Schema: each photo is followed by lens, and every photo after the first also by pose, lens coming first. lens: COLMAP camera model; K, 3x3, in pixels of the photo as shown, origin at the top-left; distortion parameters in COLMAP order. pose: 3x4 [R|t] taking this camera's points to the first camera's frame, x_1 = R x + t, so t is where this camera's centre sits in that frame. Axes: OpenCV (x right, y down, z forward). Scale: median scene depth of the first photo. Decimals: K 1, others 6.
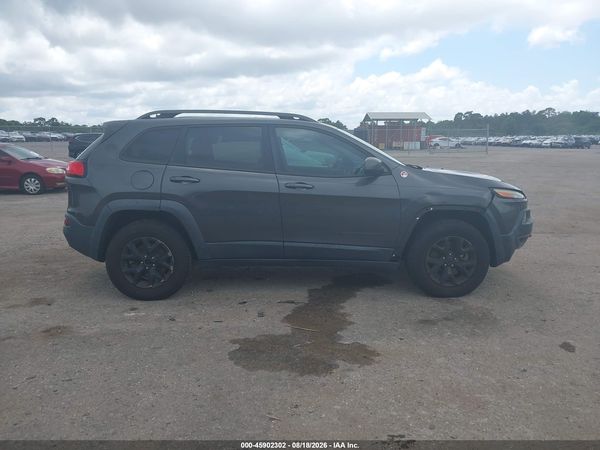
lens RADIAL K [[463.0, 0, 300.0], [0, 463.0, 225.0], [0, 0, 1]] dist [0.013208, -0.009537]
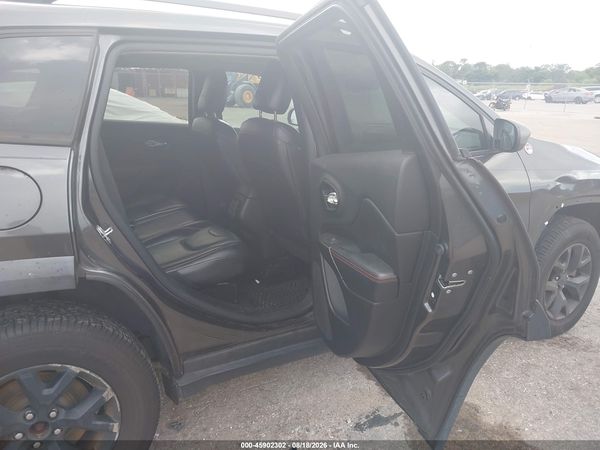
lens RADIAL K [[463.0, 0, 300.0], [0, 463.0, 225.0], [0, 0, 1]] dist [0.013208, -0.009537]
pose [[0.886324, -0.107903, 0.450318, -0.297190], [0.058677, 0.990804, 0.121921, -0.103544], [-0.459333, -0.081638, 0.884505, 0.621395]]
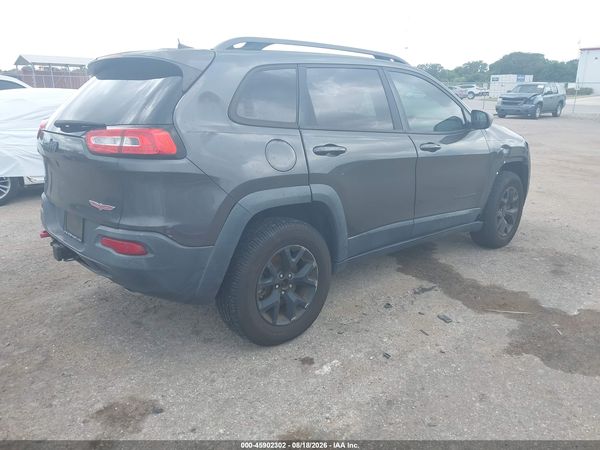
lens RADIAL K [[463.0, 0, 300.0], [0, 463.0, 225.0], [0, 0, 1]] dist [0.013208, -0.009537]
pose [[0.766593, -0.168152, 0.619726, -0.698690], [0.104044, 0.984878, 0.138529, -0.086503], [-0.633649, -0.041717, 0.772495, 0.503739]]
